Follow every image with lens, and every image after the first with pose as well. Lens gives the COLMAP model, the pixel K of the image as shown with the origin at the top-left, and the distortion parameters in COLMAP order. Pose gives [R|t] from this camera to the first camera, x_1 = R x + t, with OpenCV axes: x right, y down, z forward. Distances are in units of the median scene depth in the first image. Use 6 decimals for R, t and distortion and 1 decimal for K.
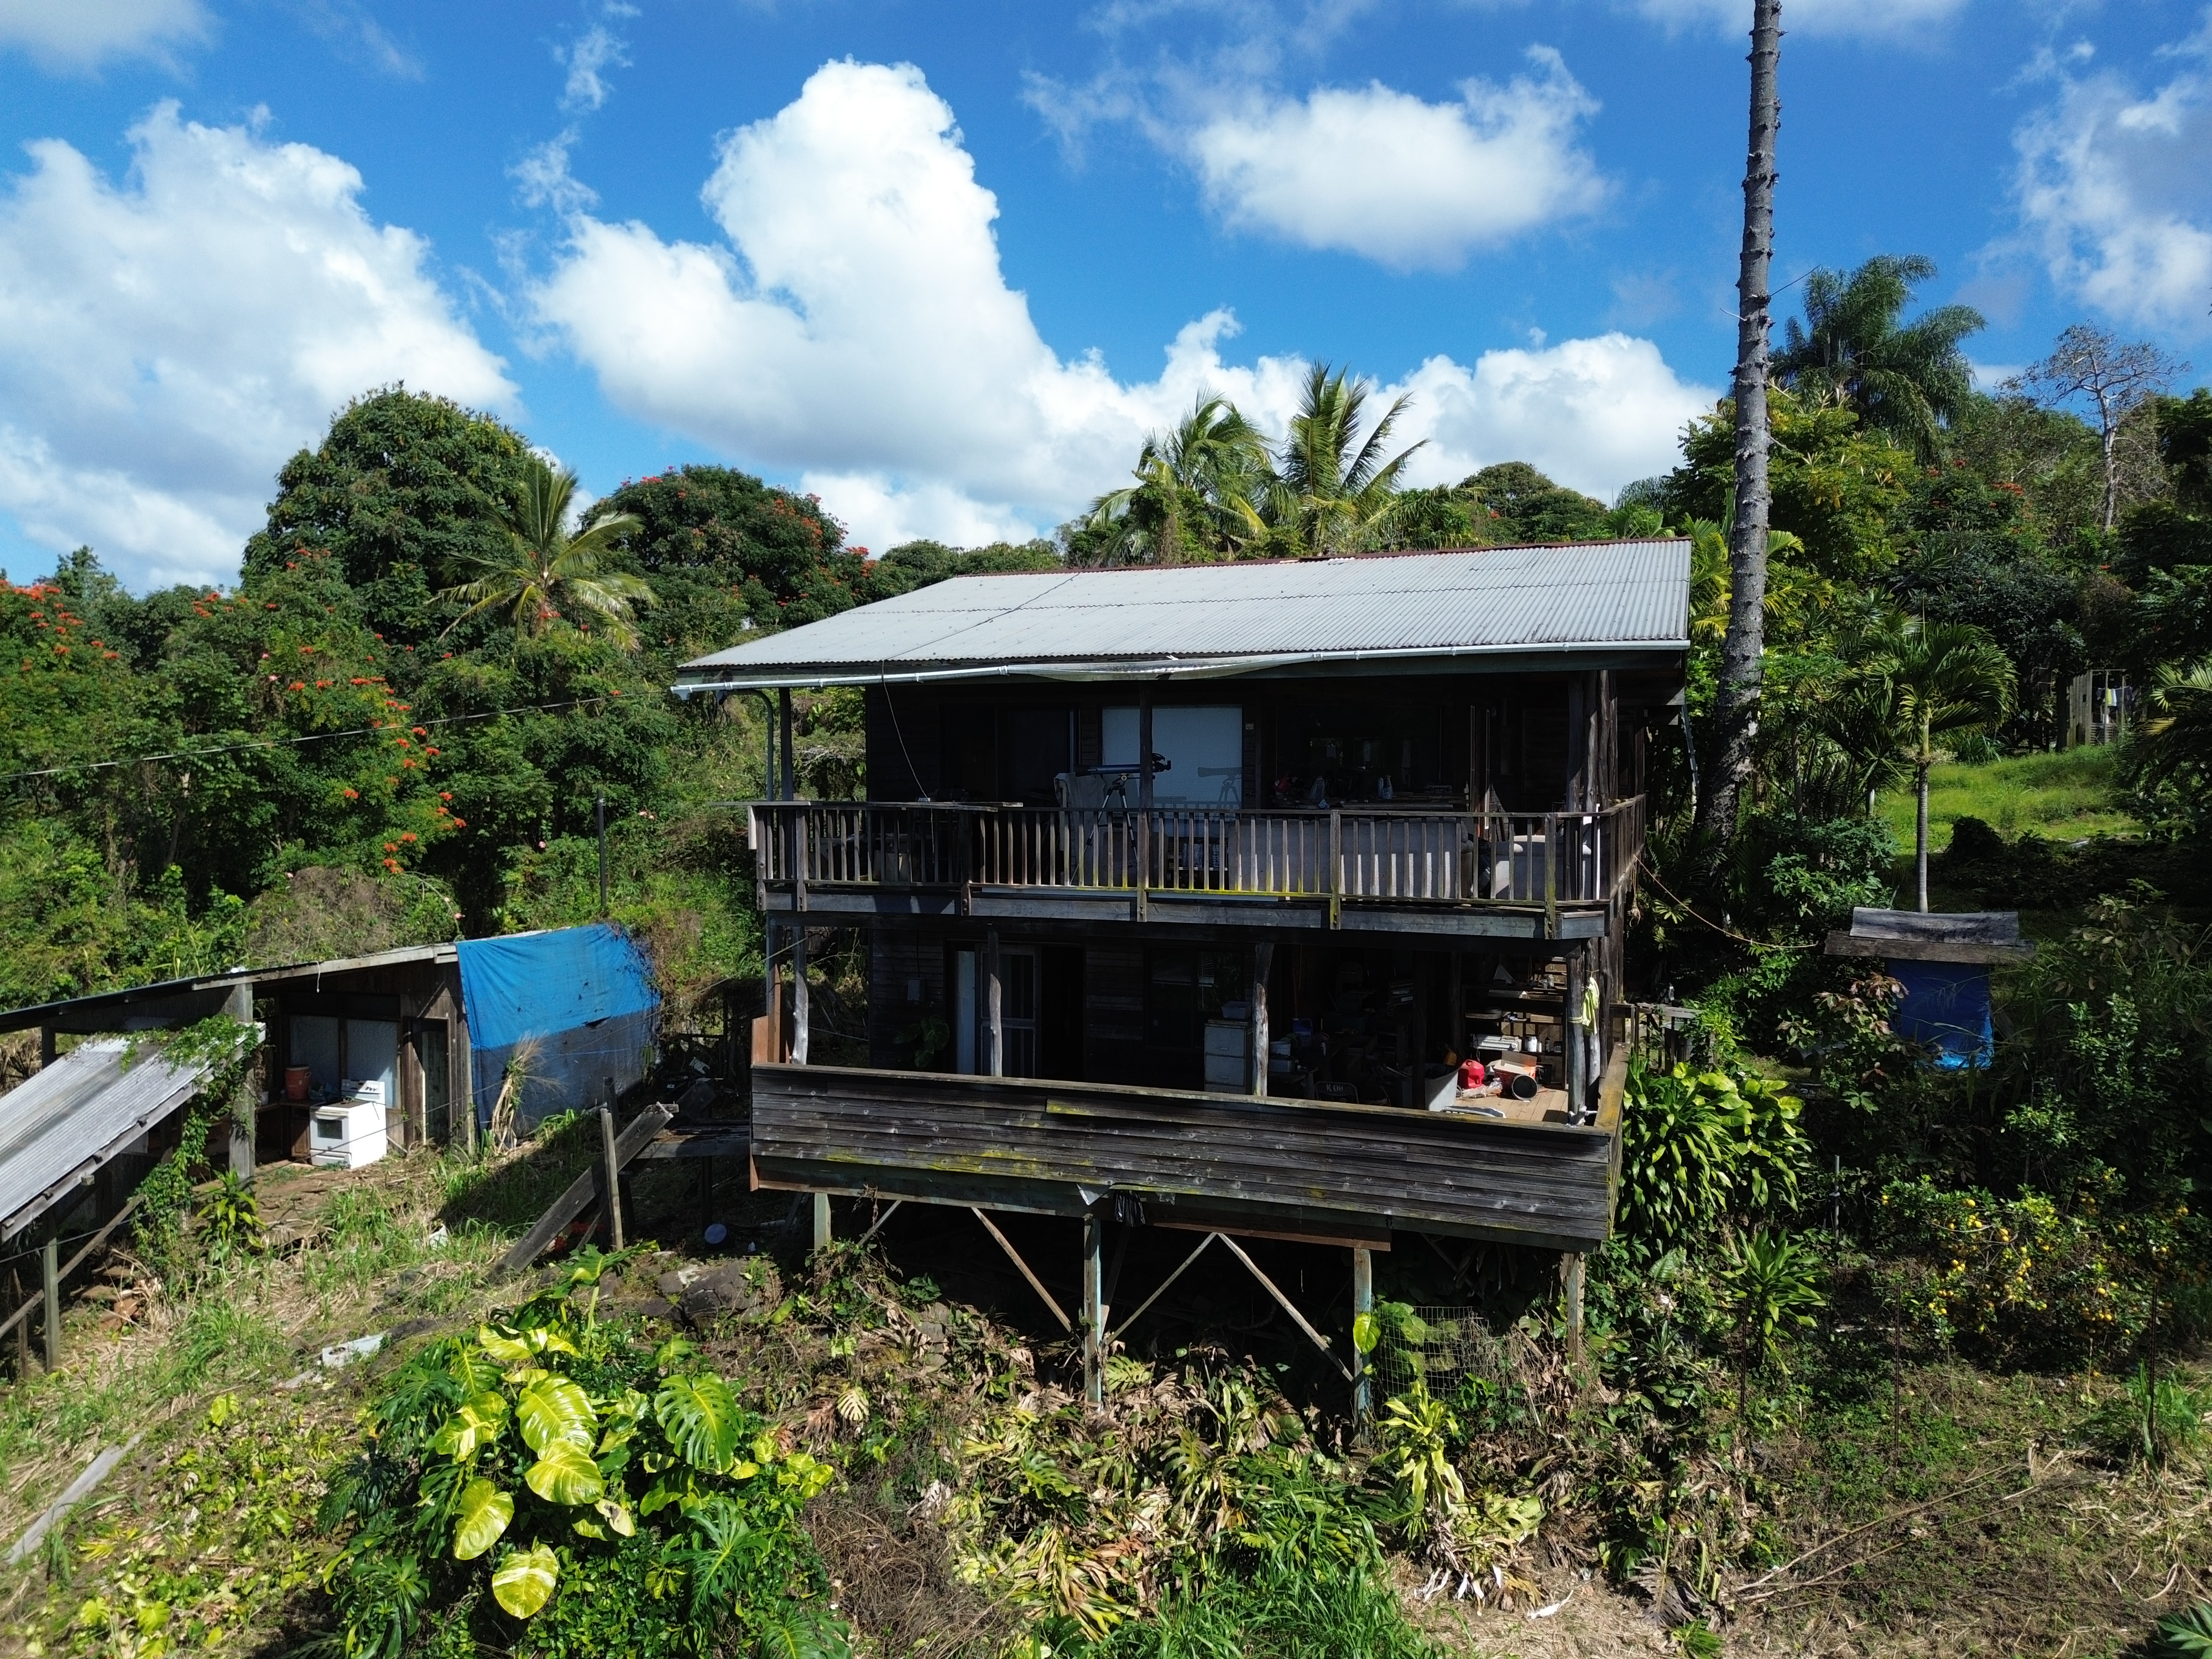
lens RADIAL K [[1535.5, 0, 1109.8], [0, 1535.5, 811.2], [0, 0, 1]] dist [0.048044, -0.042838]
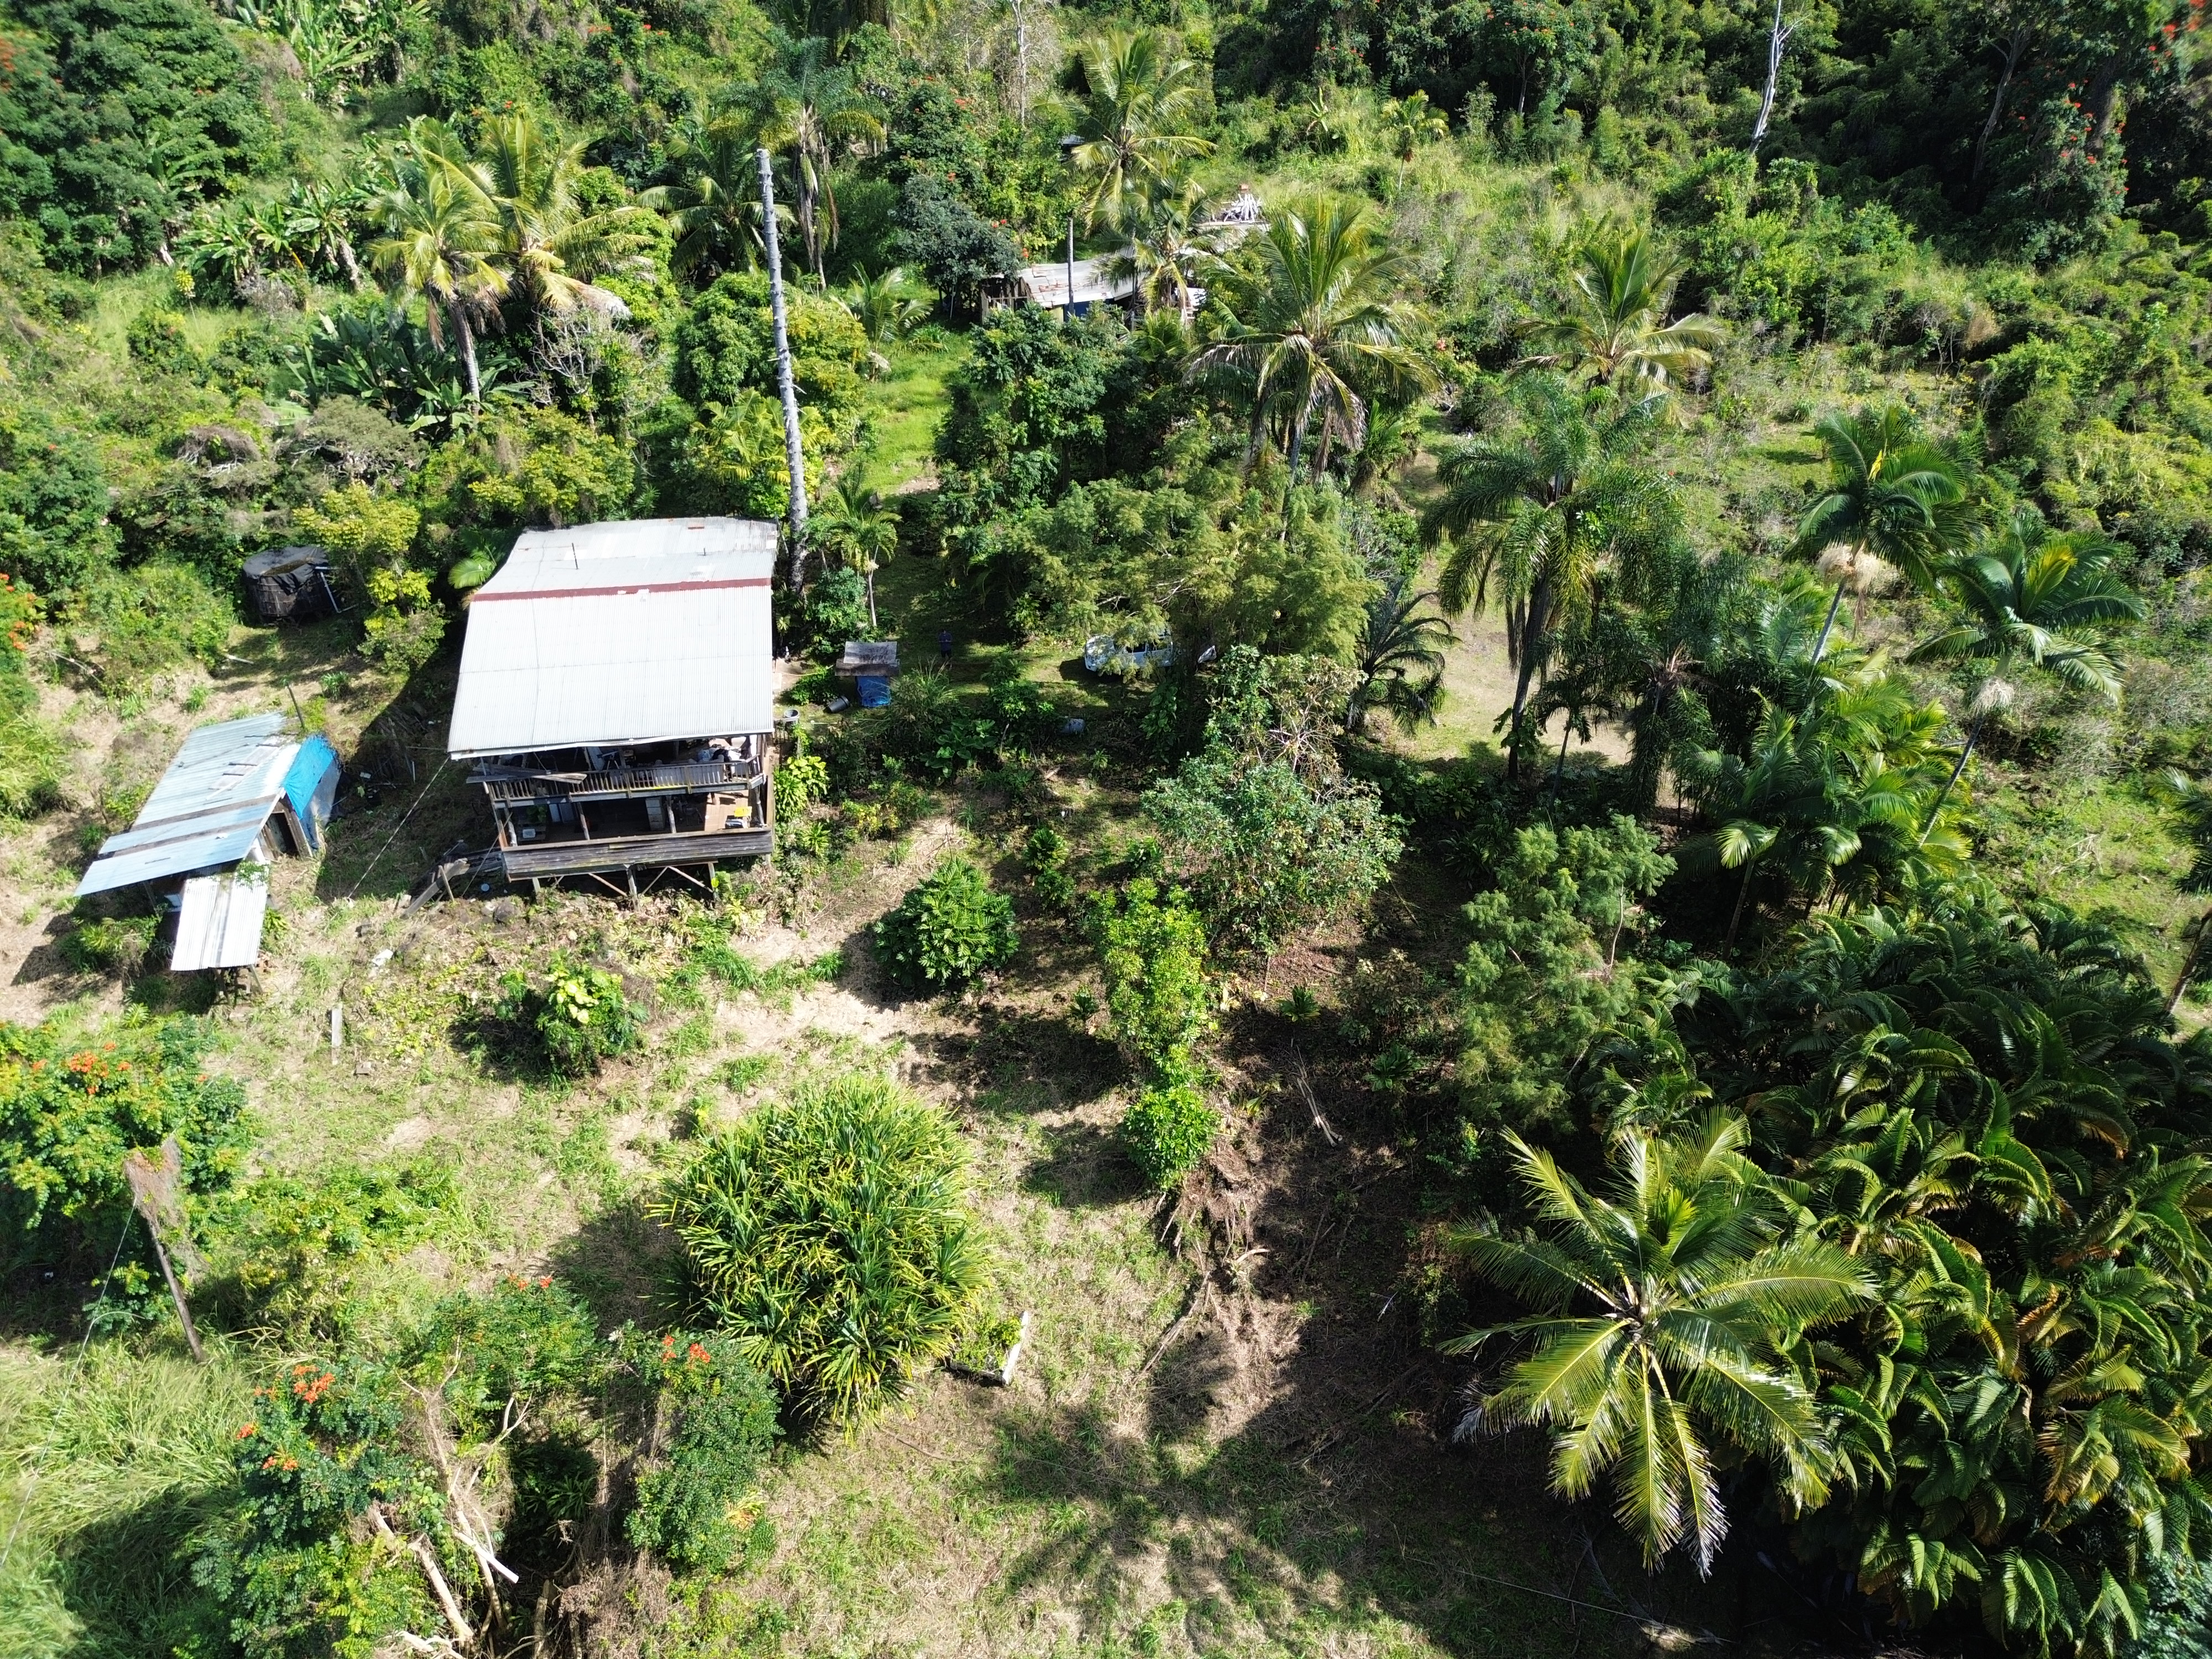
lens RADIAL K [[1535.5, 0, 1109.8], [0, 1535.5, 811.2], [0, 0, 1]] dist [0.048044, -0.042838]
pose [[0.870514, -0.275917, 0.407523, -0.445283], [0.002587, 0.830612, 0.556846, -1.763510], [-0.492137, -0.483688, 0.723773, -1.963081]]
